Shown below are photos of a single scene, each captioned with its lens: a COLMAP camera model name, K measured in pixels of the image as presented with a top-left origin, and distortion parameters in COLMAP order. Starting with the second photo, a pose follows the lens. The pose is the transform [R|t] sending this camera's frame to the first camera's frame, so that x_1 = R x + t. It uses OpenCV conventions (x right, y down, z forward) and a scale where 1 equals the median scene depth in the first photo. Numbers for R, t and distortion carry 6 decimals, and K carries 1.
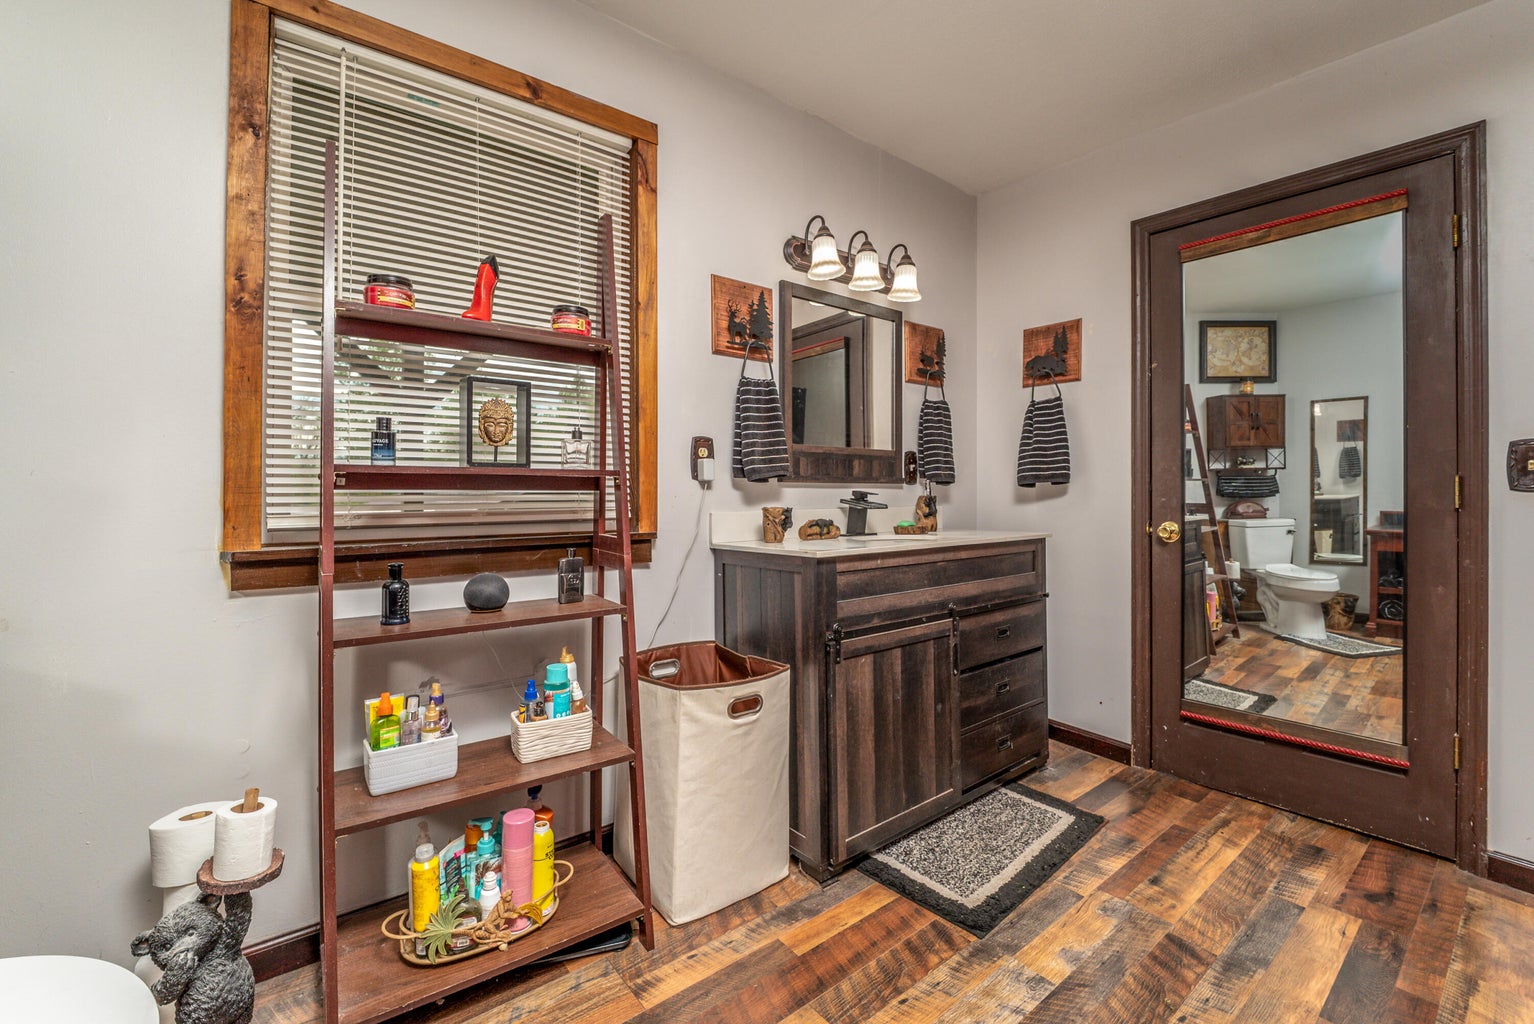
lens RADIAL K [[665.6, 0, 769.4], [0, 665.6, 487.6], [0, 0, 1]] dist [0.013405, -0.000291]
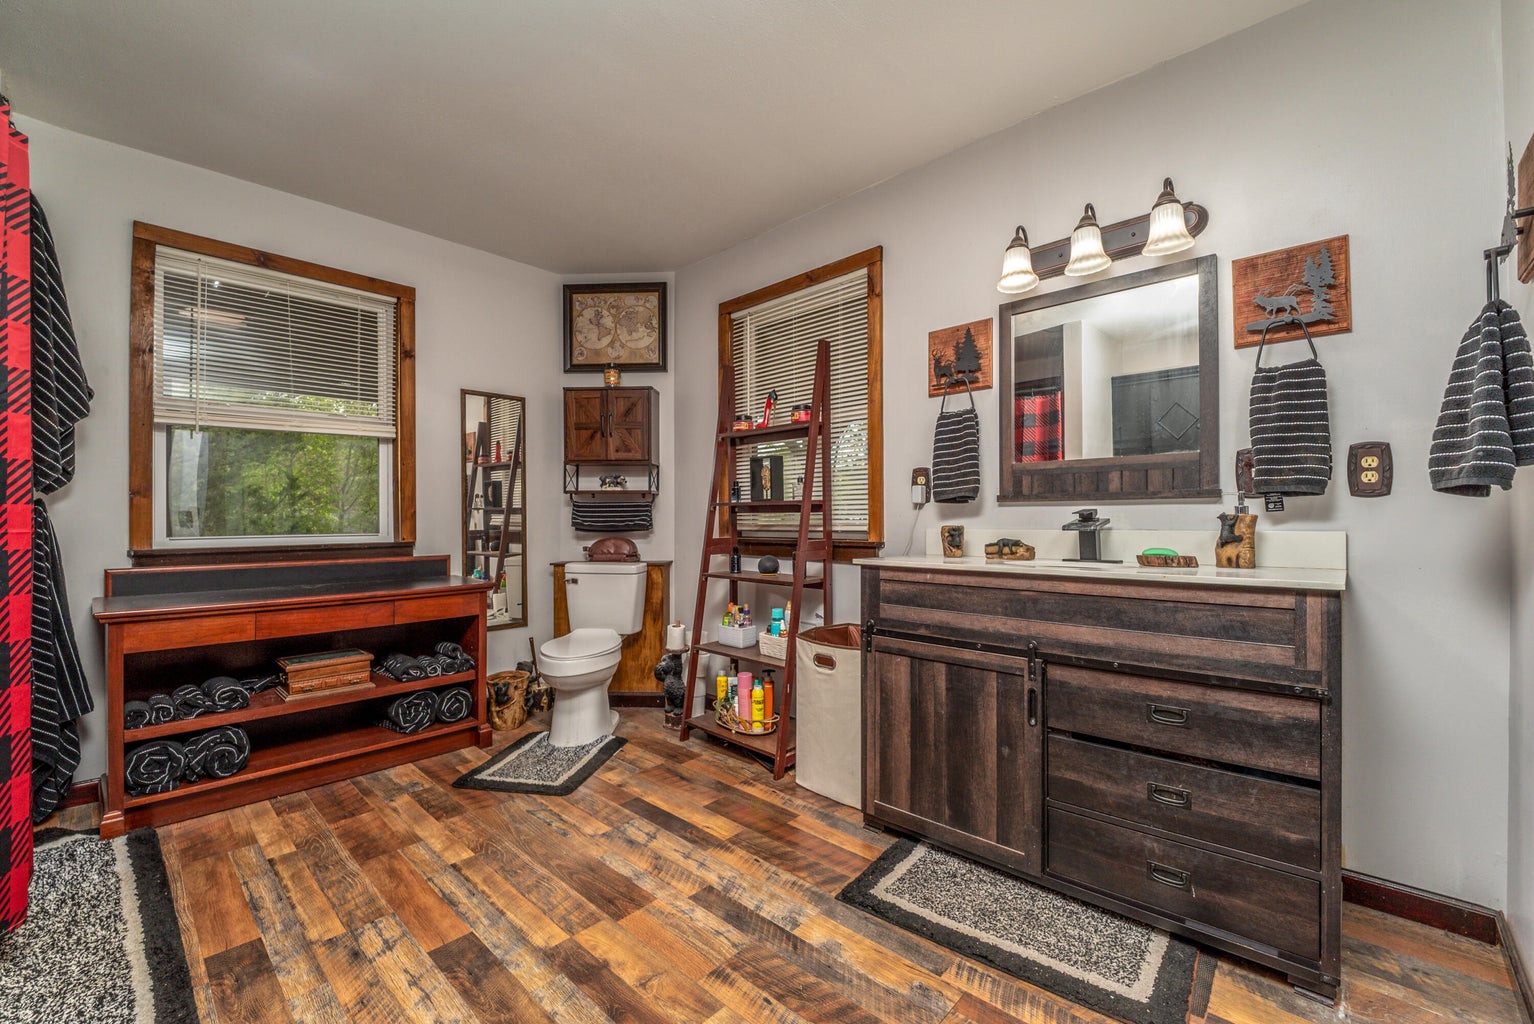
lens RADIAL K [[646.4, 0, 767.0], [0, 646.4, 512.0], [0, 0, 1]] dist [-0.000217, -0.000606]
pose [[0.120921, -0.006771, -0.992639, 1.157474], [0.012958, 0.999902, -0.005242, 0.009611], [0.992578, -0.012229, 0.120997, 0.620979]]
